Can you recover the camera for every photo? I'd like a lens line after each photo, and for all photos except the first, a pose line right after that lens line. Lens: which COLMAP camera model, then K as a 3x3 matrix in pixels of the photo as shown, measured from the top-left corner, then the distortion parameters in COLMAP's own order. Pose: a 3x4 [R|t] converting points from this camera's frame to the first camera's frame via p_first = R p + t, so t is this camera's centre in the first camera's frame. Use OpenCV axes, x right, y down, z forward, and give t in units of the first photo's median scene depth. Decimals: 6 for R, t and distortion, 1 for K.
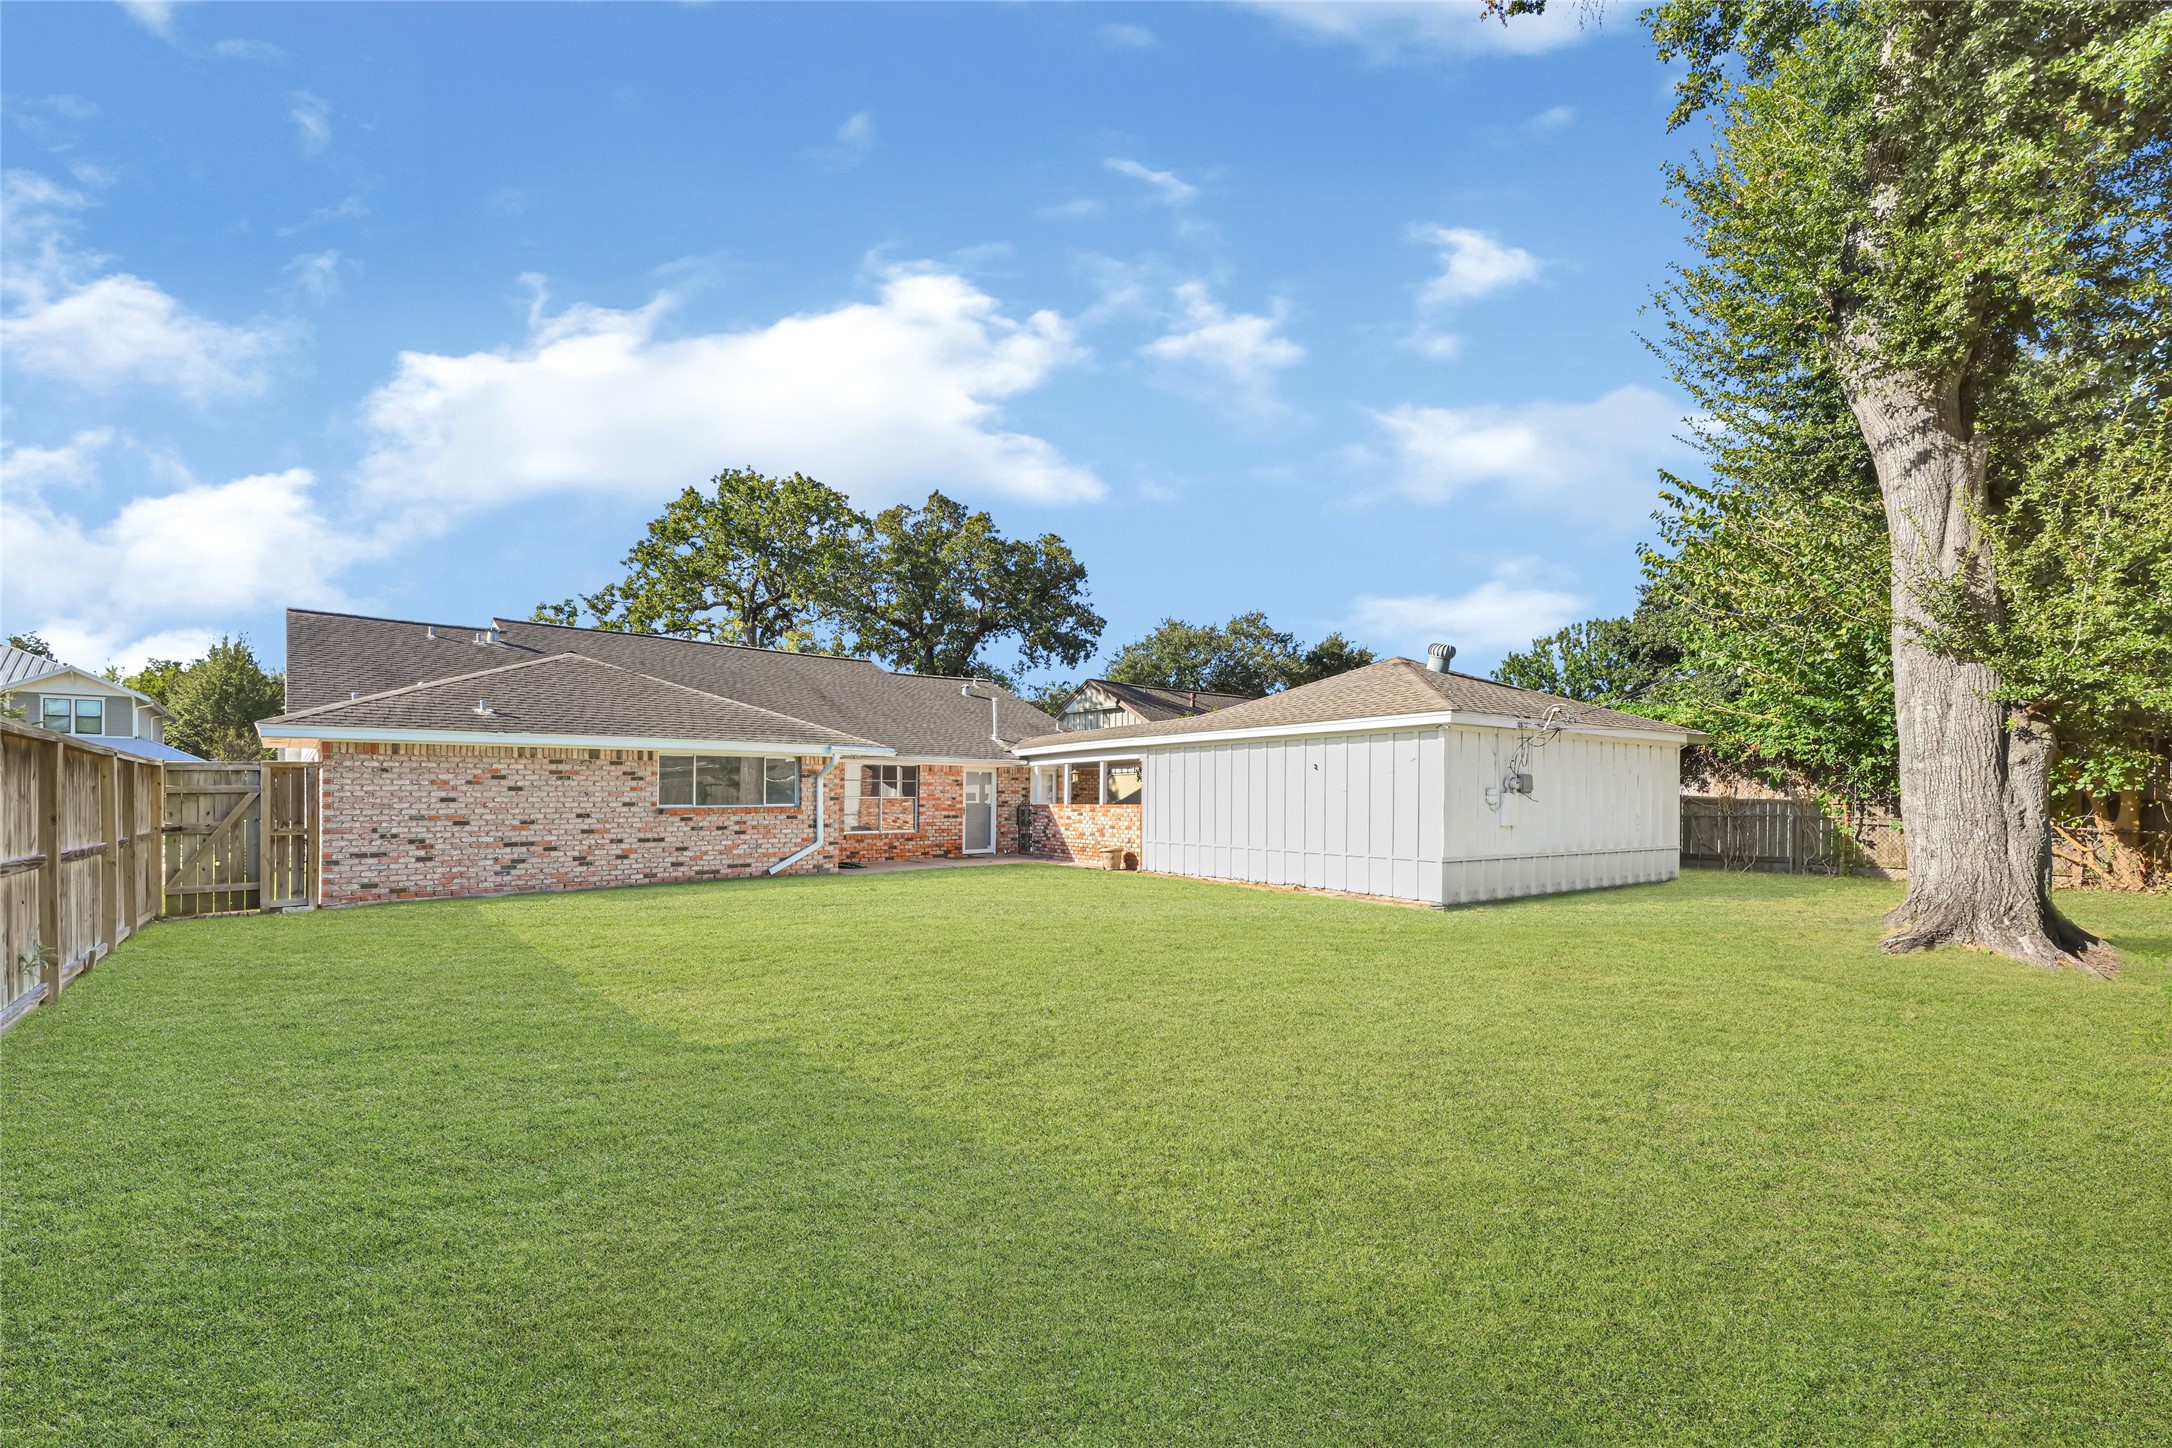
lens RADIAL K [[892.3, 0, 1085.8], [0, 892.3, 801.5], [0, 0, 1]] dist [-0.001157, -0.000117]
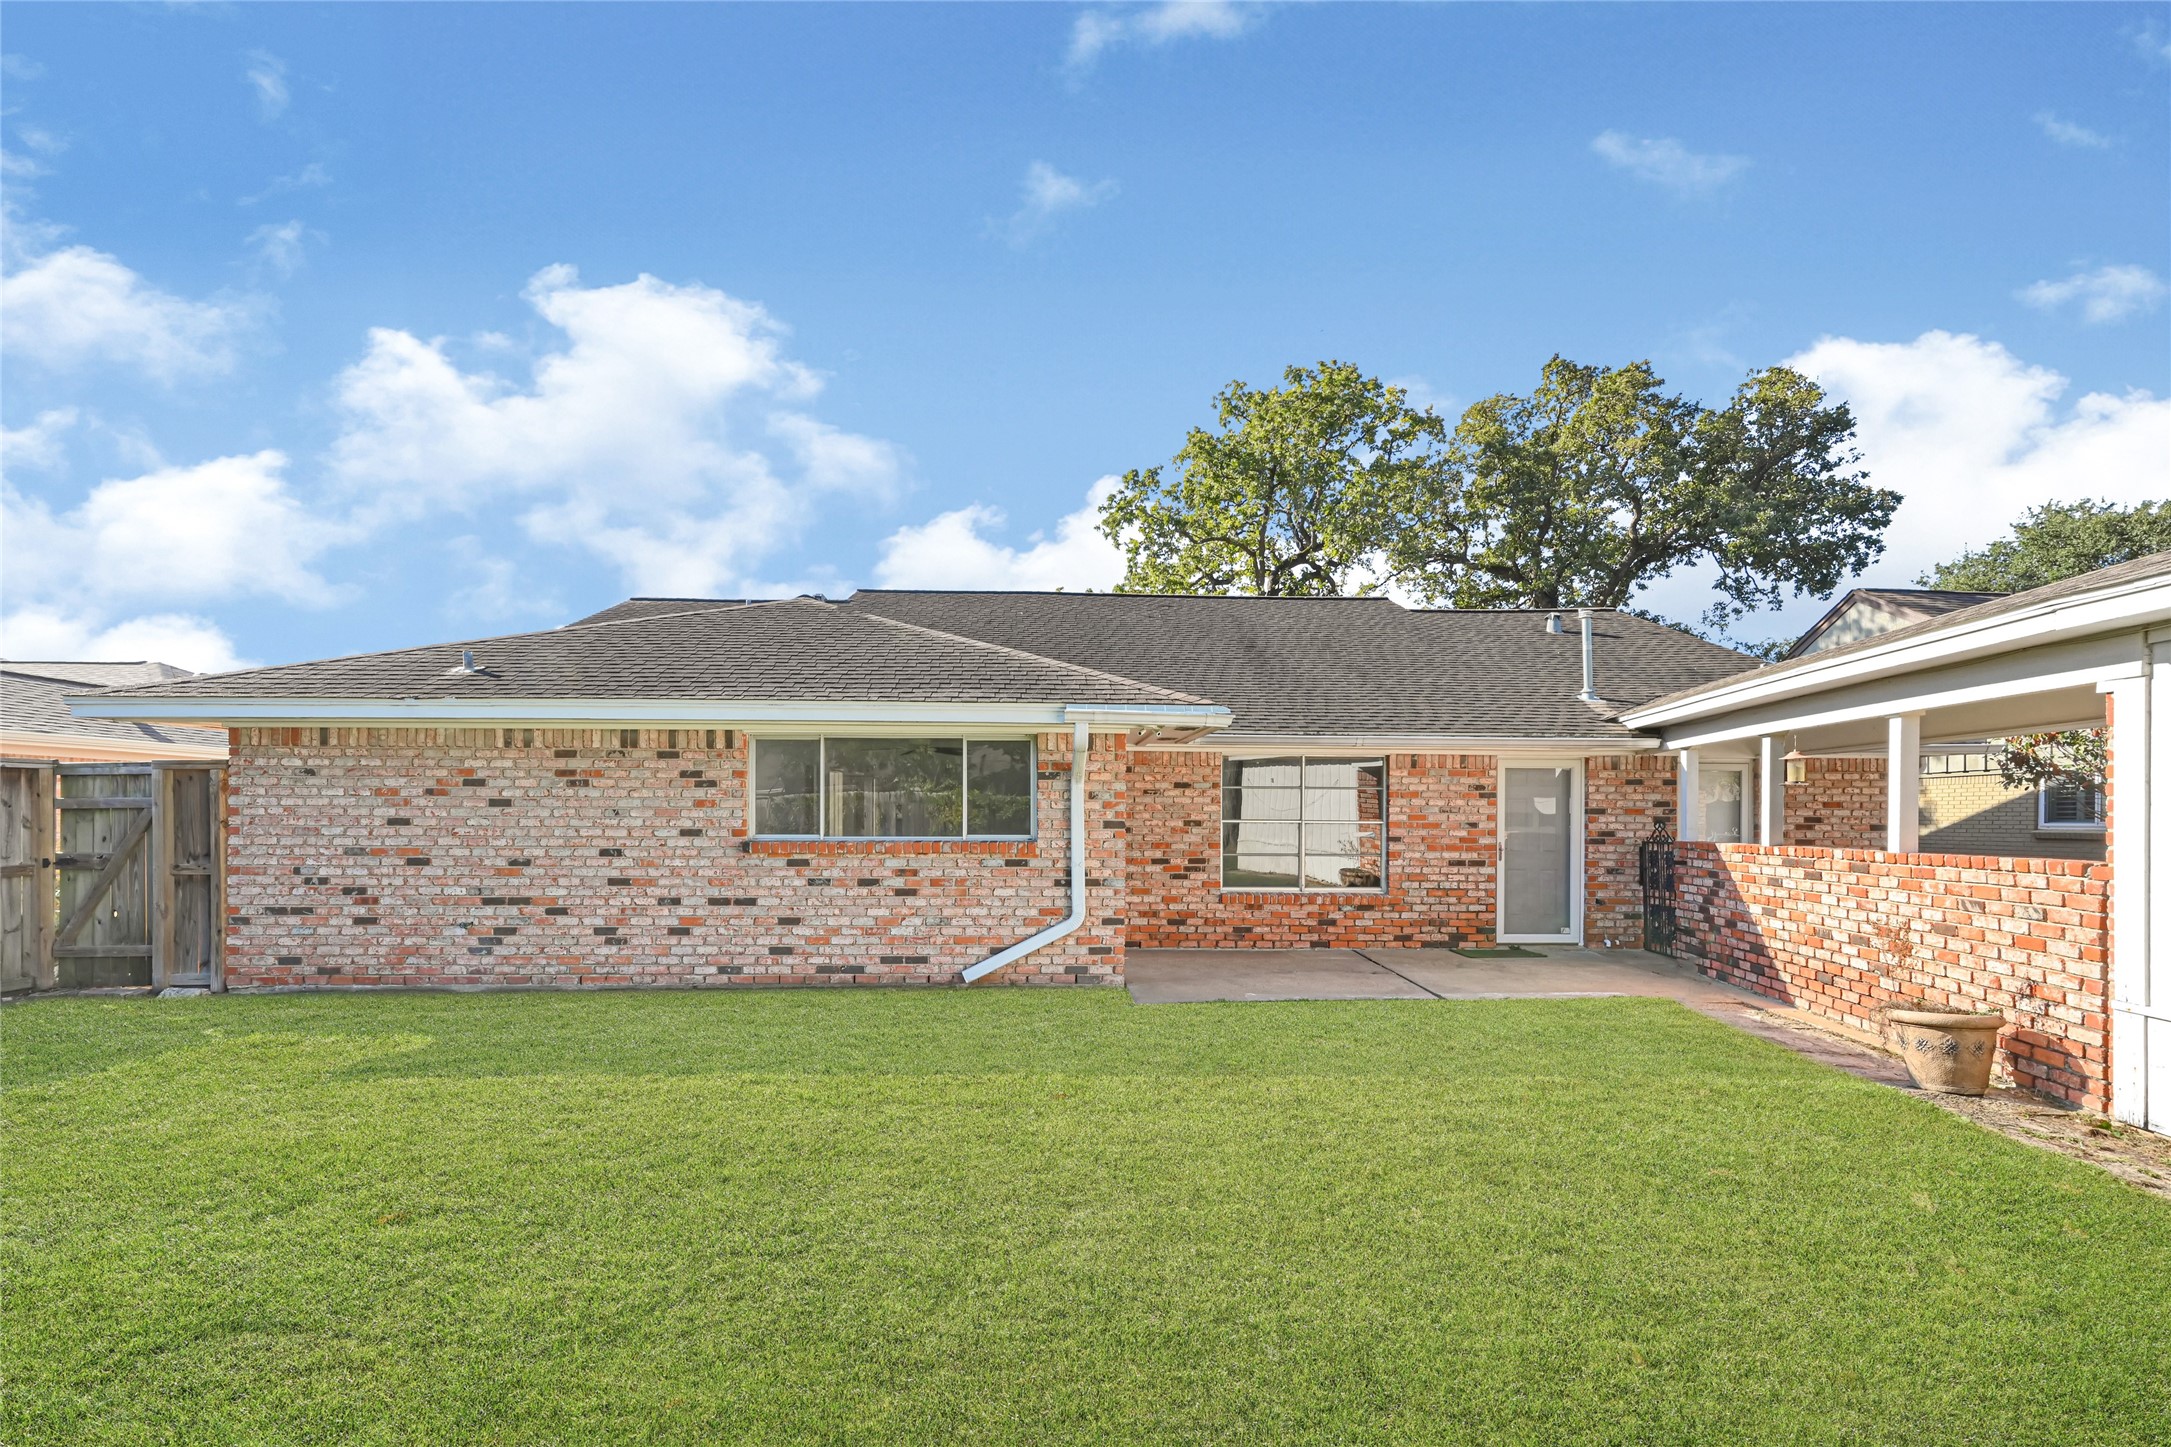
lens RADIAL K [[891.9, 0, 1085.3], [0, 891.9, 800.9], [0, 0, 1]] dist [-0.001157, -0.000117]
pose [[0.753737, -0.003859, -0.657165, 0.009763], [-0.009802, 0.999806, -0.017113, -0.007661], [0.657103, 0.019340, 0.753553, 0.662307]]
